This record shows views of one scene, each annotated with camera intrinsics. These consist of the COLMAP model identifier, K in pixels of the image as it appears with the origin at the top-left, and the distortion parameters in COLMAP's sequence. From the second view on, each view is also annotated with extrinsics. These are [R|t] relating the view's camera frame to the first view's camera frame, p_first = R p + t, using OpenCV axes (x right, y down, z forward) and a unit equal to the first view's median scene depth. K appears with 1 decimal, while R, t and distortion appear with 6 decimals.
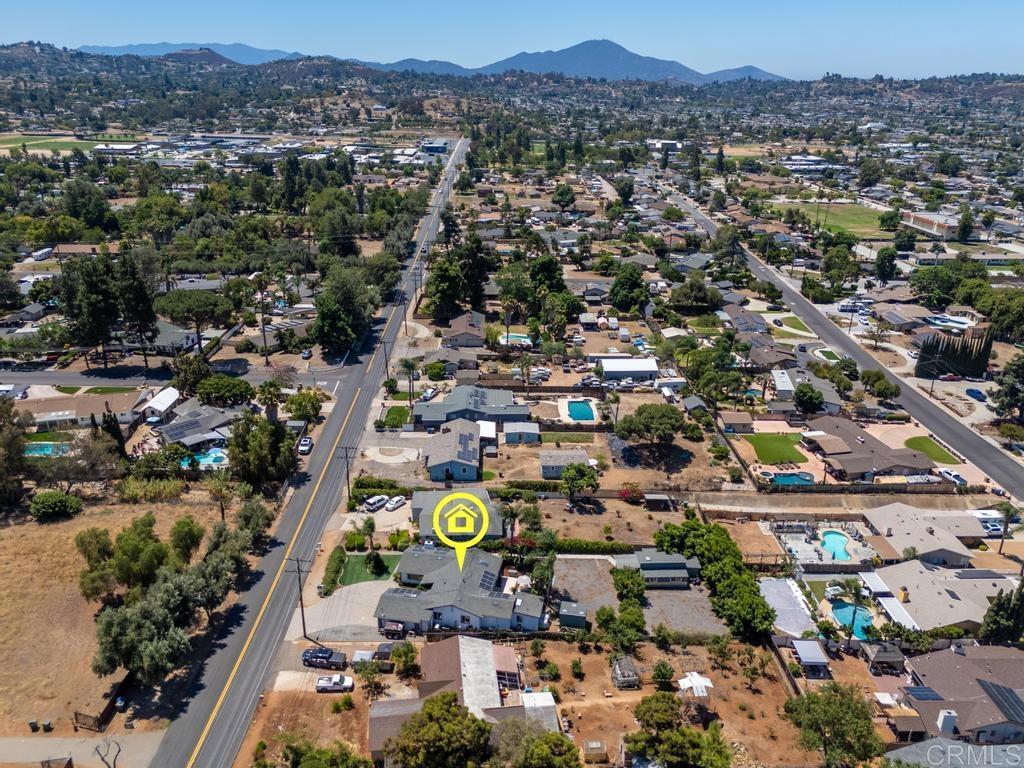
lens RADIAL K [[776.6, 0, 515.5], [0, 776.6, 383.3], [0, 0, 1]] dist [0.056883, -0.037844]
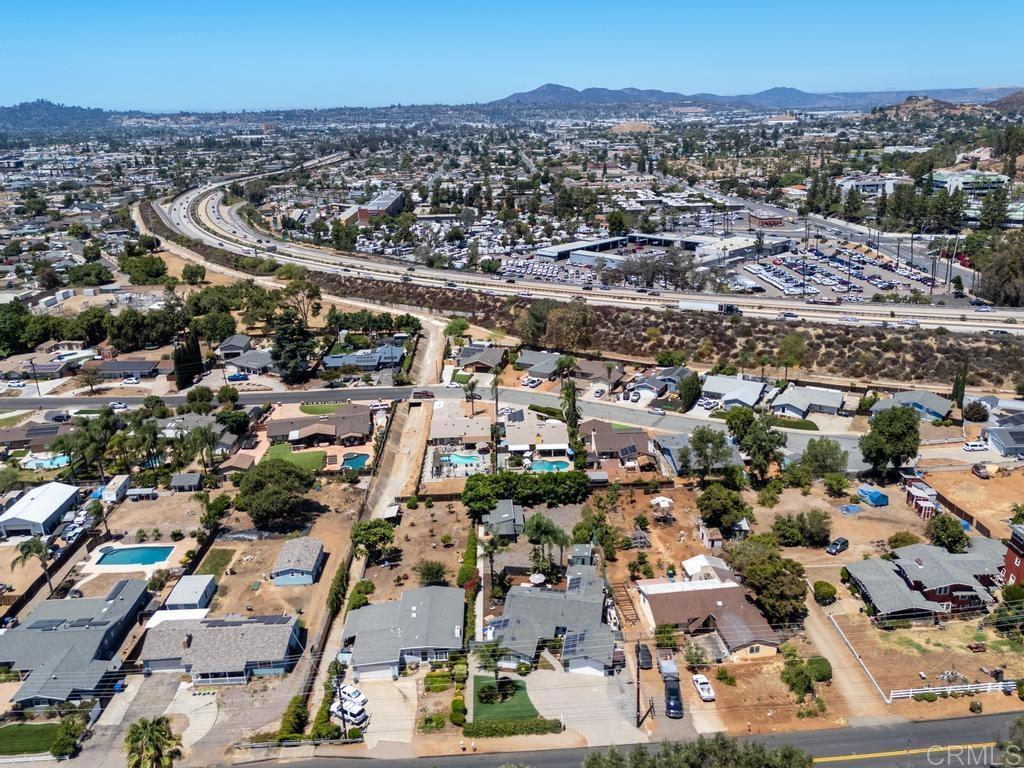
lens RADIAL K [[776.6, 0, 515.5], [0, 776.6, 383.3], [0, 0, 1]] dist [0.056883, -0.037844]
pose [[-0.006559, -0.340705, 0.940147, -0.587623], [0.381177, 0.868332, 0.317339, -0.214713], [-0.924479, 0.360444, 0.124173, 0.524180]]
